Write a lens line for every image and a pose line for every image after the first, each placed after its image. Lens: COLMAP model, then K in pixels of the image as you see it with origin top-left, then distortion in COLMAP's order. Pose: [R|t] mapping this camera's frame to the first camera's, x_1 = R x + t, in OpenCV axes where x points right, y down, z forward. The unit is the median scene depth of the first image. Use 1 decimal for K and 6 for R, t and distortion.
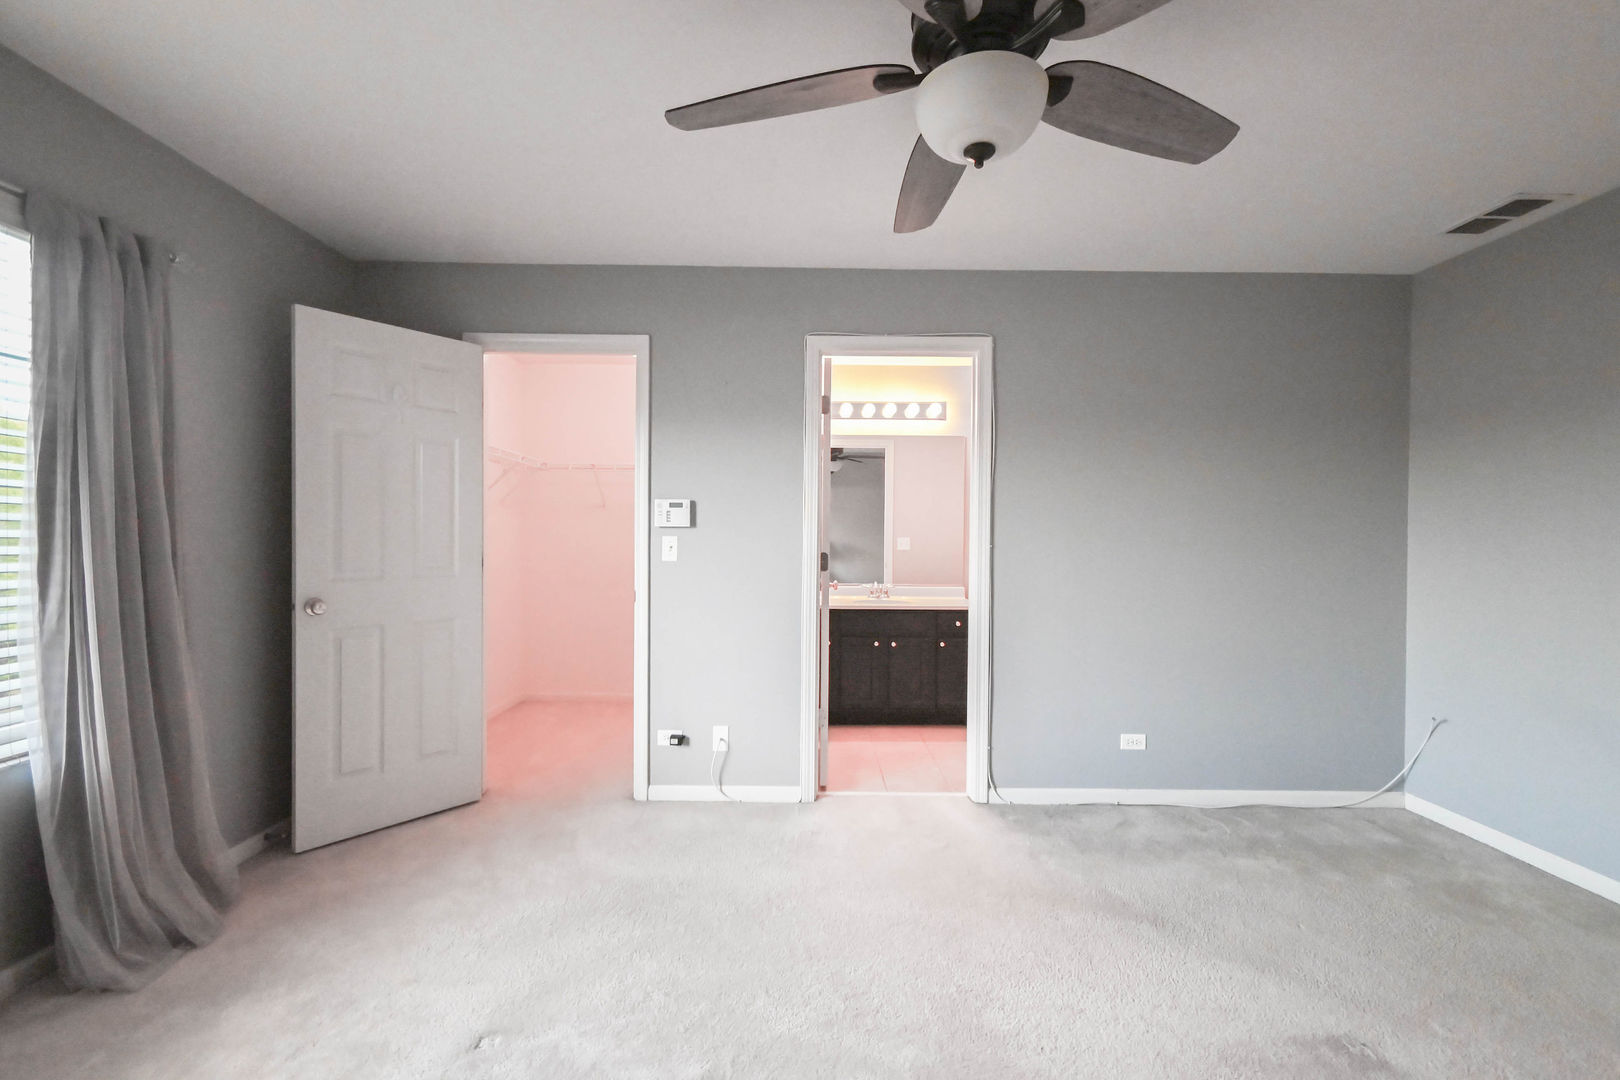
lens RADIAL K [[715.4, 0, 810.0], [0, 715.4, 540.0], [0, 0, 1]] dist [-0.000193, -0.000381]
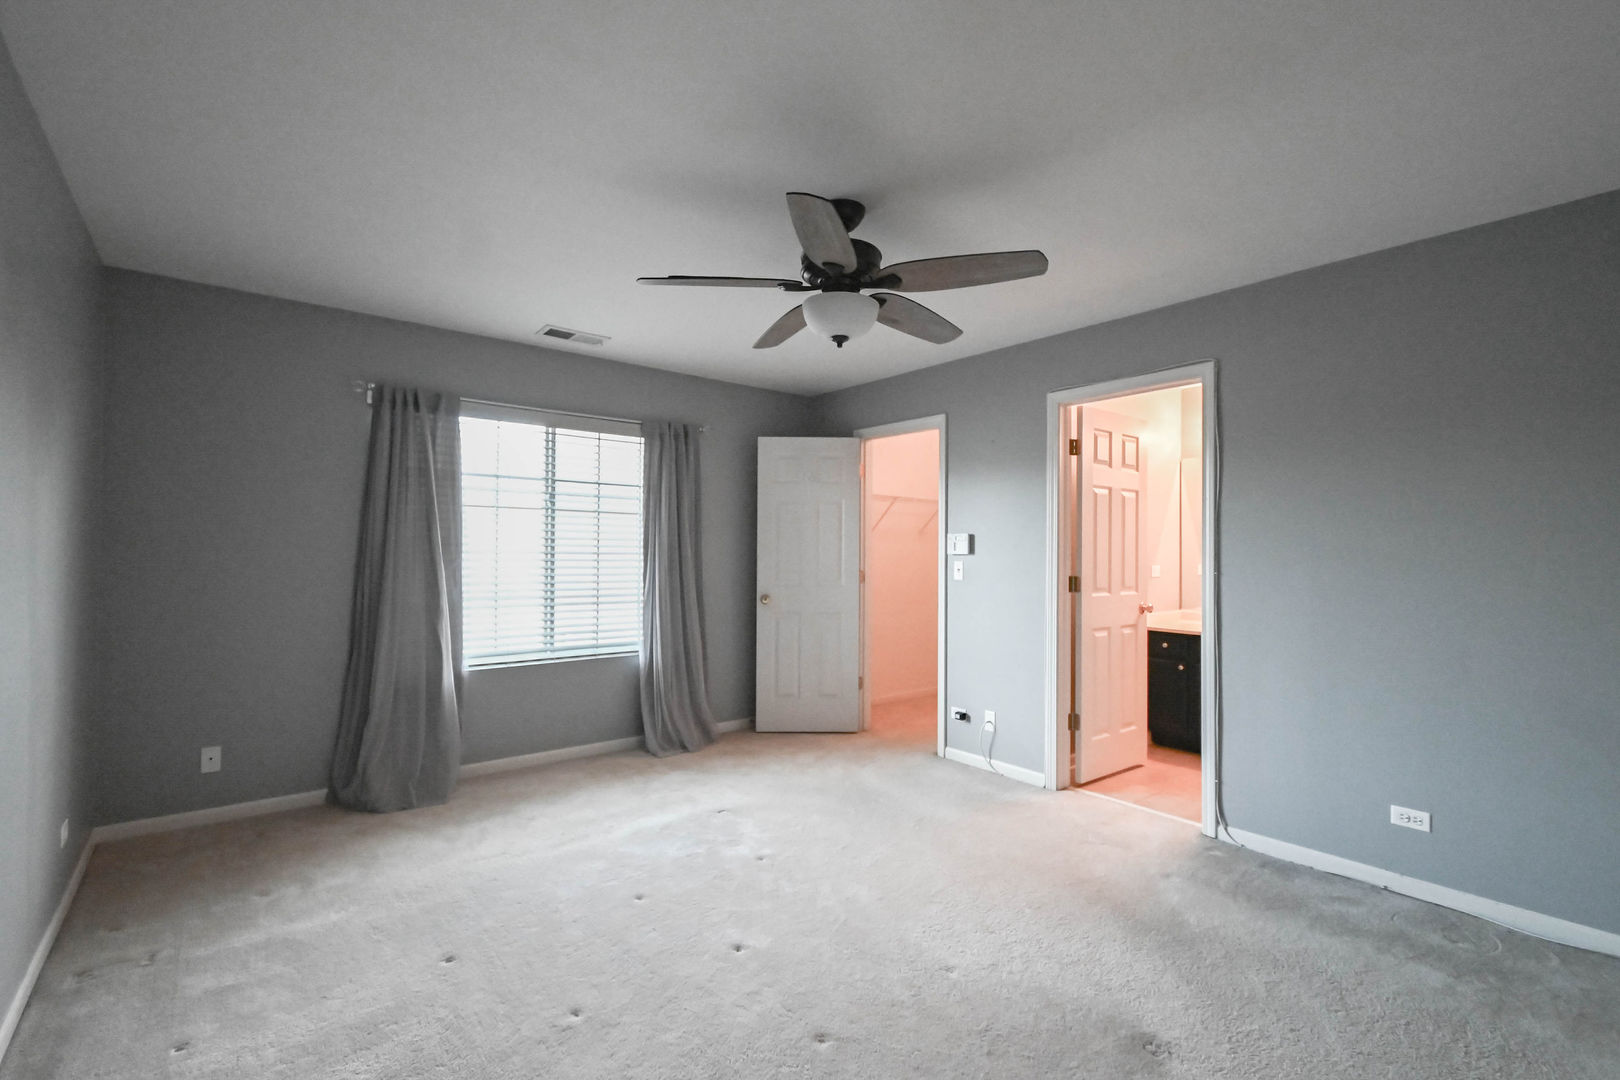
lens RADIAL K [[712.6, 0, 810.0], [0, 712.6, 540.0], [0, 0, 1]] dist [0.011961, -0.000261]
pose [[0.625511, -0.018326, -0.780000, 0.673519], [-0.003240, 0.999654, -0.026085, -0.009622], [0.780209, 0.018844, 0.625235, -0.046738]]
